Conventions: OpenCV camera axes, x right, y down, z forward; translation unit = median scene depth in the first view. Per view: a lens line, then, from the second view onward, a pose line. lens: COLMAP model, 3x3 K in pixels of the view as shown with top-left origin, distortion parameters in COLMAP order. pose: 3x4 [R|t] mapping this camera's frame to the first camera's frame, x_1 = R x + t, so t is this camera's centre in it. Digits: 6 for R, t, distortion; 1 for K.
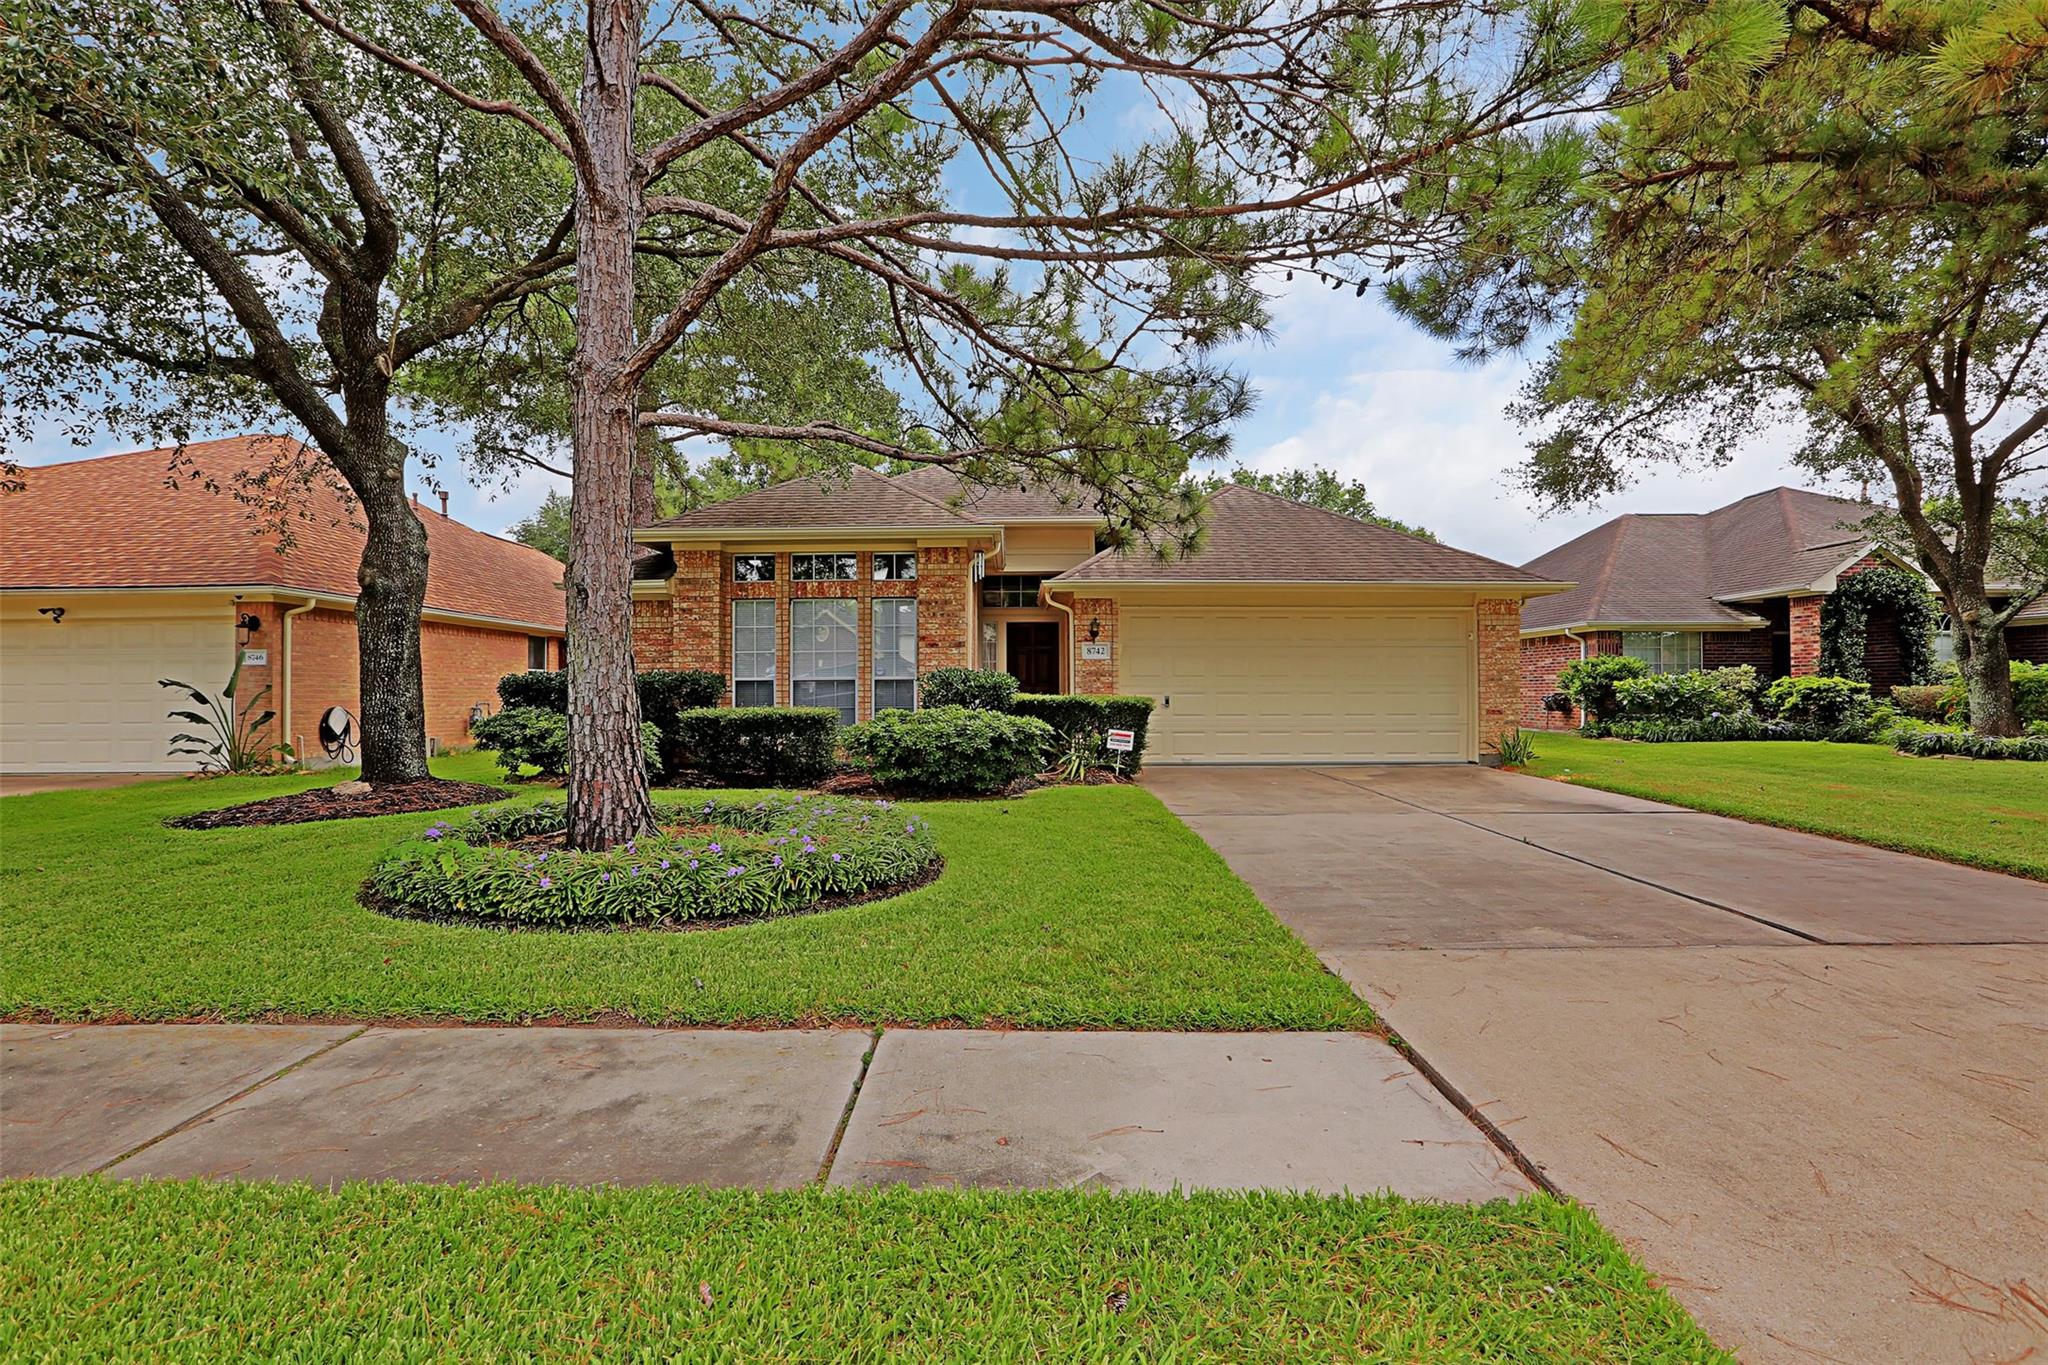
lens RADIAL K [[953.4, 0, 1011.6], [0, 953.4, 692.5], [0, 0, 1]] dist [-0.000673, -0.000207]
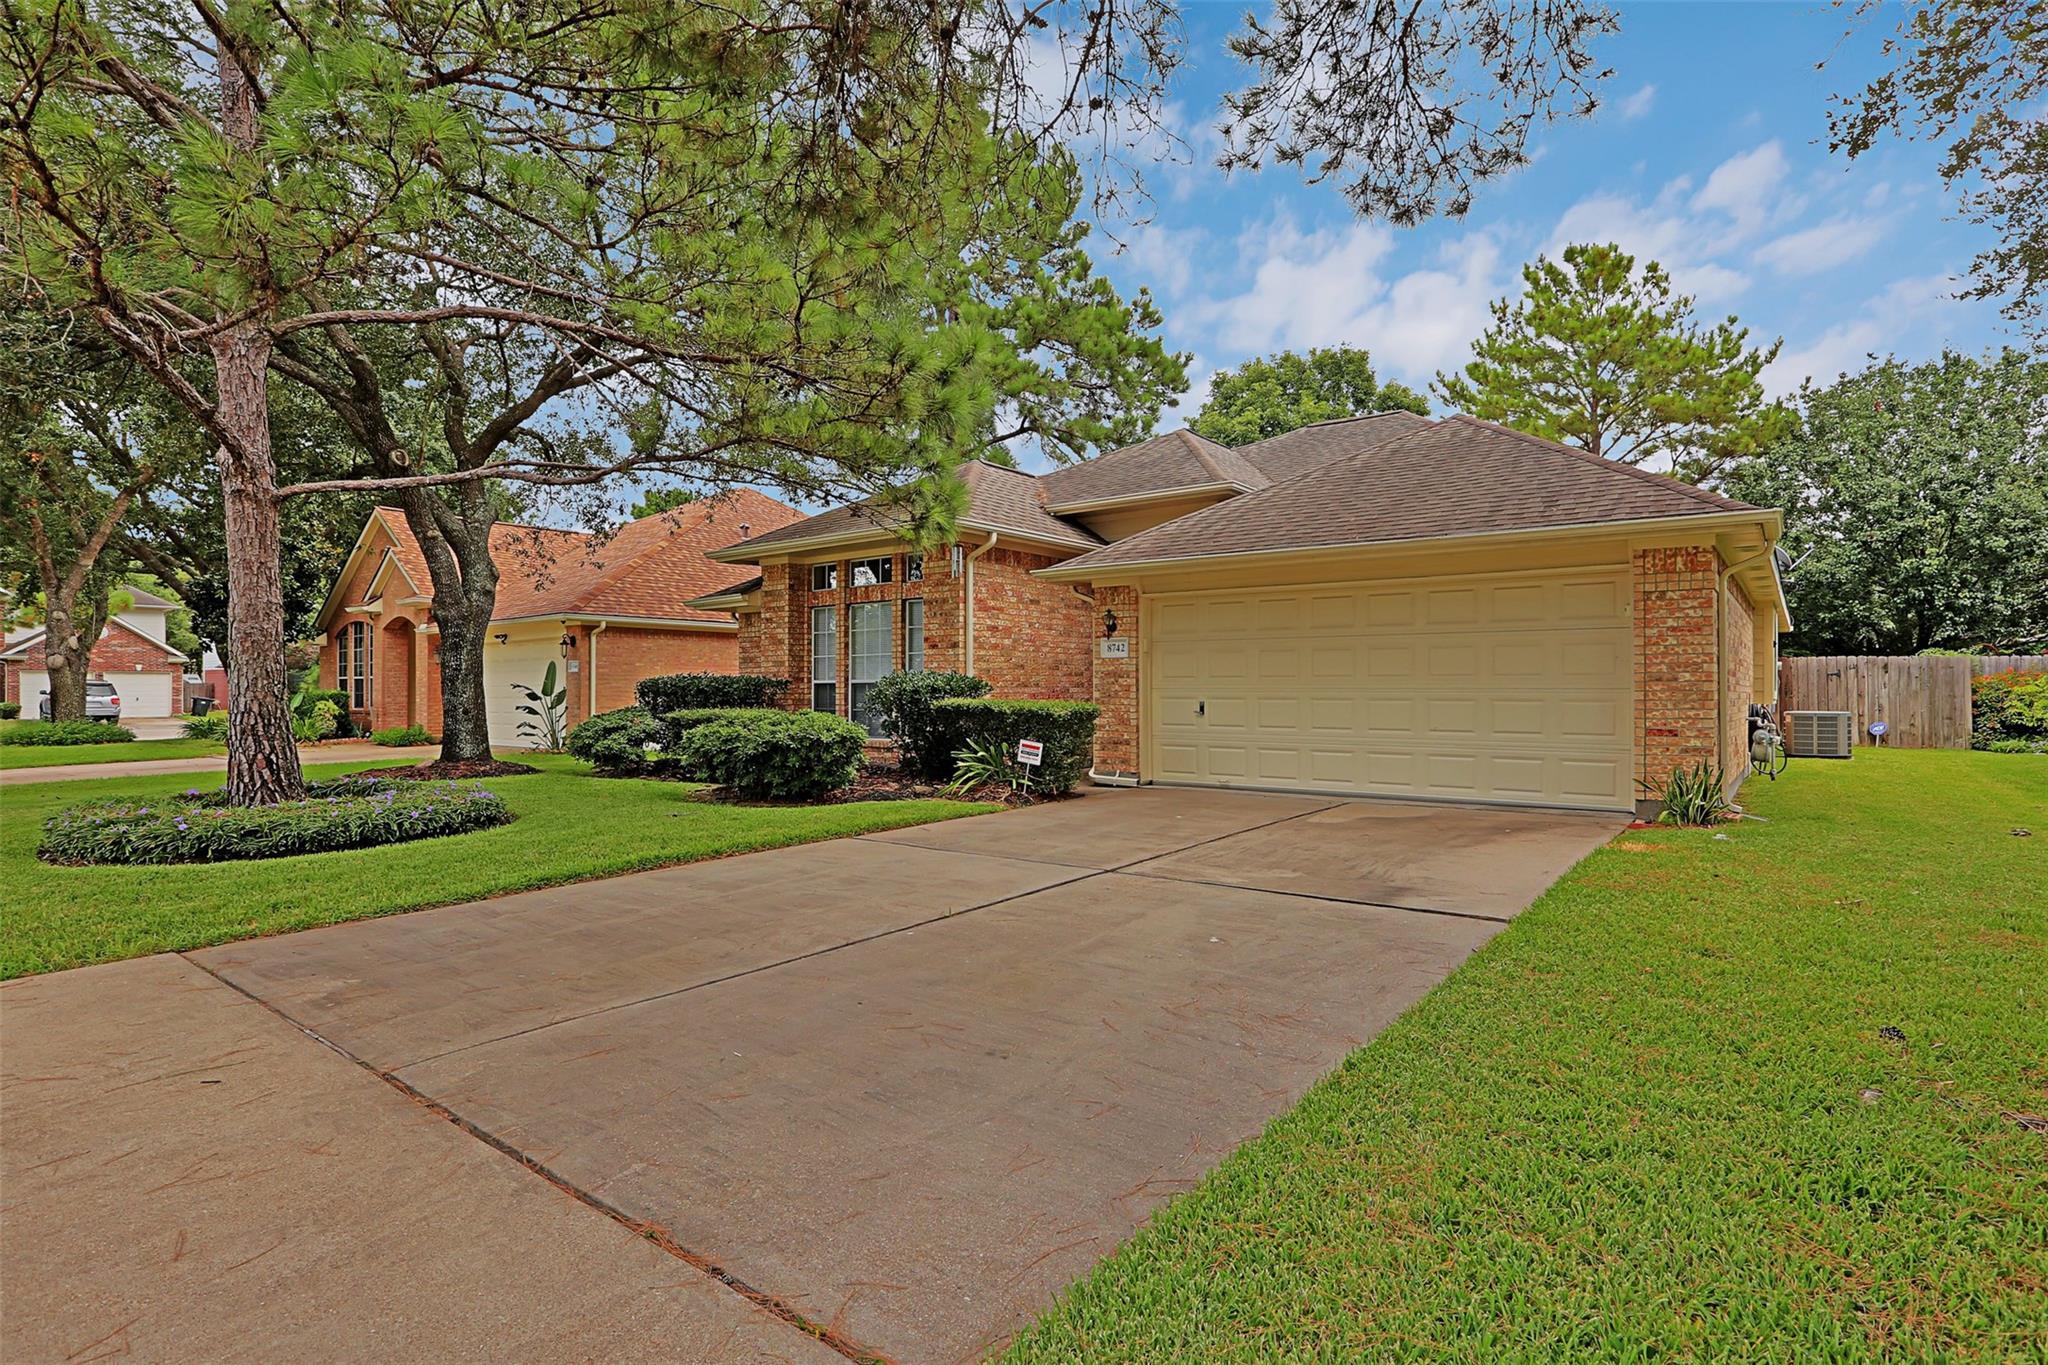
lens RADIAL K [[1024.5, 0, 999.6], [0, 1024.5, 683.3], [0, 0, 1]] dist [-0.002752, -0.000058]
pose [[0.794204, -0.000926, -0.607651, 0.591893], [-0.002924, 0.999981, -0.005344, -0.007033], [0.607645, 0.006021, 0.794186, 0.220095]]
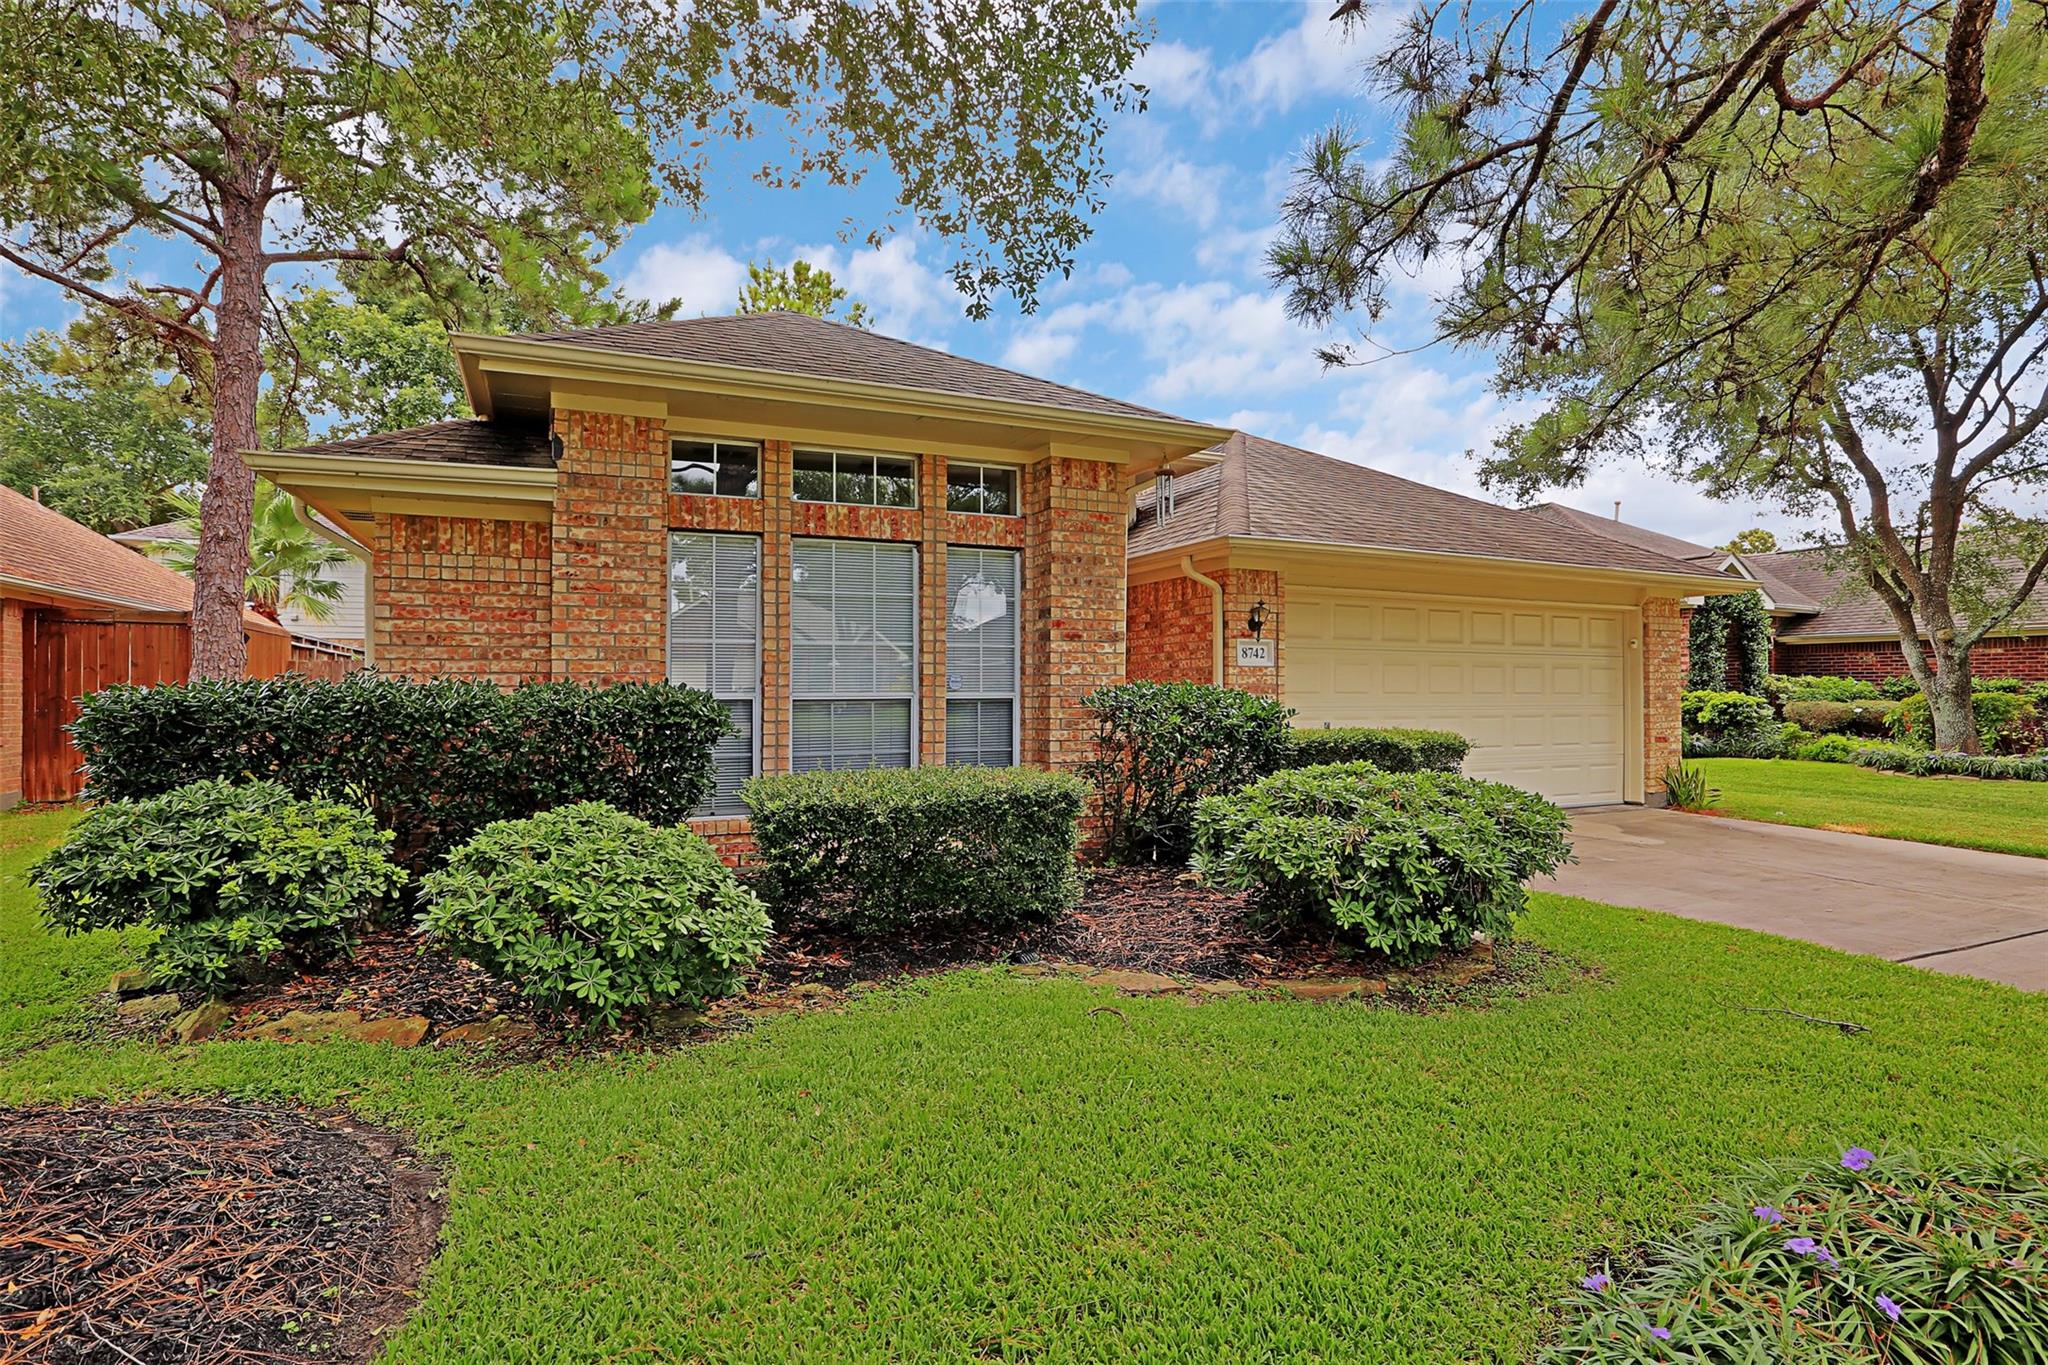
lens RADIAL K [[1024.5, 0, 999.6], [0, 1024.5, 683.3], [0, 0, 1]] dist [-0.002752, -0.000058]
pose [[0.909074, 0.006620, 0.416582, -0.362528], [-0.003021, 0.999952, -0.009298, -0.017391], [-0.416623, 0.007194, 0.909051, 0.480946]]
